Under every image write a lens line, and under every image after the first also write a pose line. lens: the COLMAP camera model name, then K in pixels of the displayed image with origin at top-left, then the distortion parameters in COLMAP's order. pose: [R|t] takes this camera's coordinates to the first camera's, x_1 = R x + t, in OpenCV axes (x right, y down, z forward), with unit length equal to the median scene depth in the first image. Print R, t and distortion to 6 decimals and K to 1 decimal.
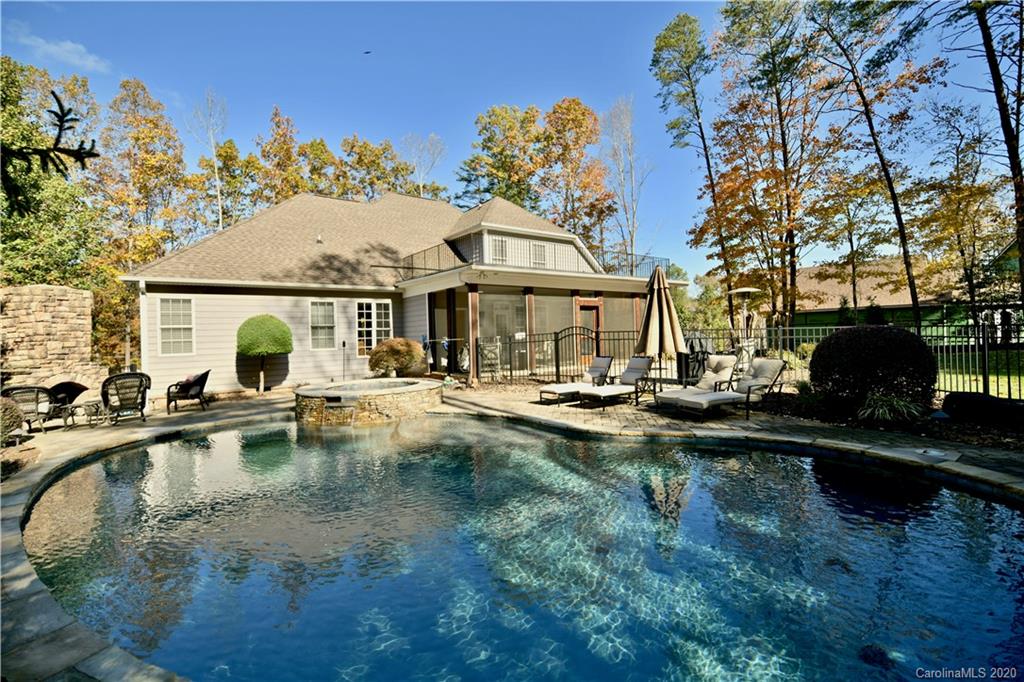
lens RADIAL K [[449.1, 0, 511.8], [0, 449.1, 336.0], [0, 0, 1]] dist [-0.003851, -0.000532]
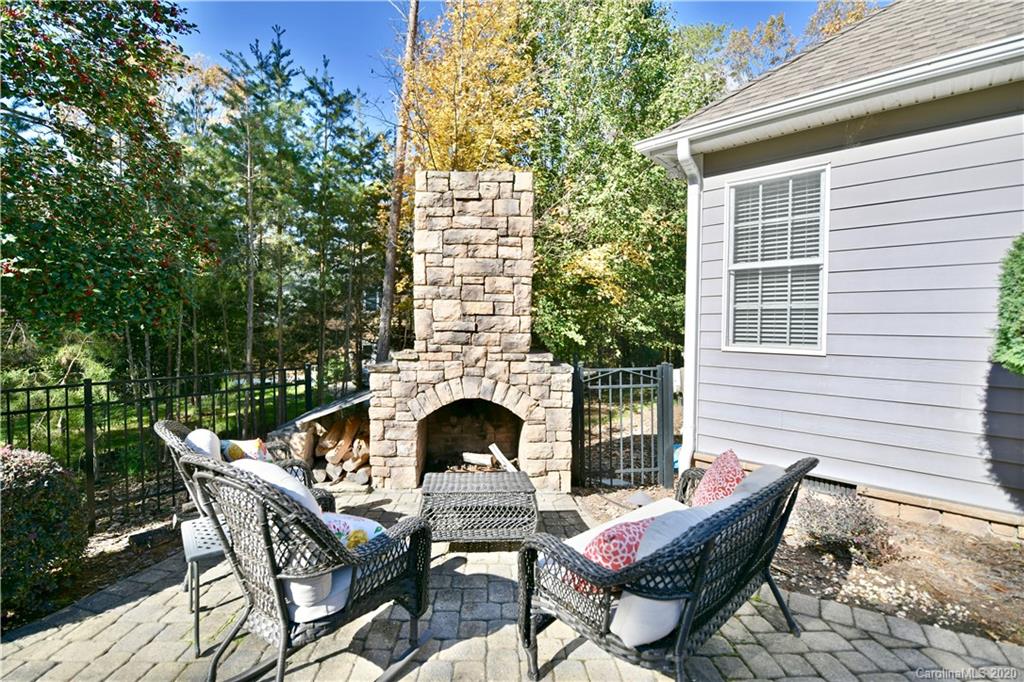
lens RADIAL K [[449.1, 0, 512.2], [0, 449.1, 337.0], [0, 0, 1]] dist [-0.003851, -0.000532]
pose [[0.195346, 0.054061, -0.979243, -0.569215], [-0.012346, 0.998536, 0.052663, 0.022366], [0.980657, 0.001802, 0.195727, 0.929243]]
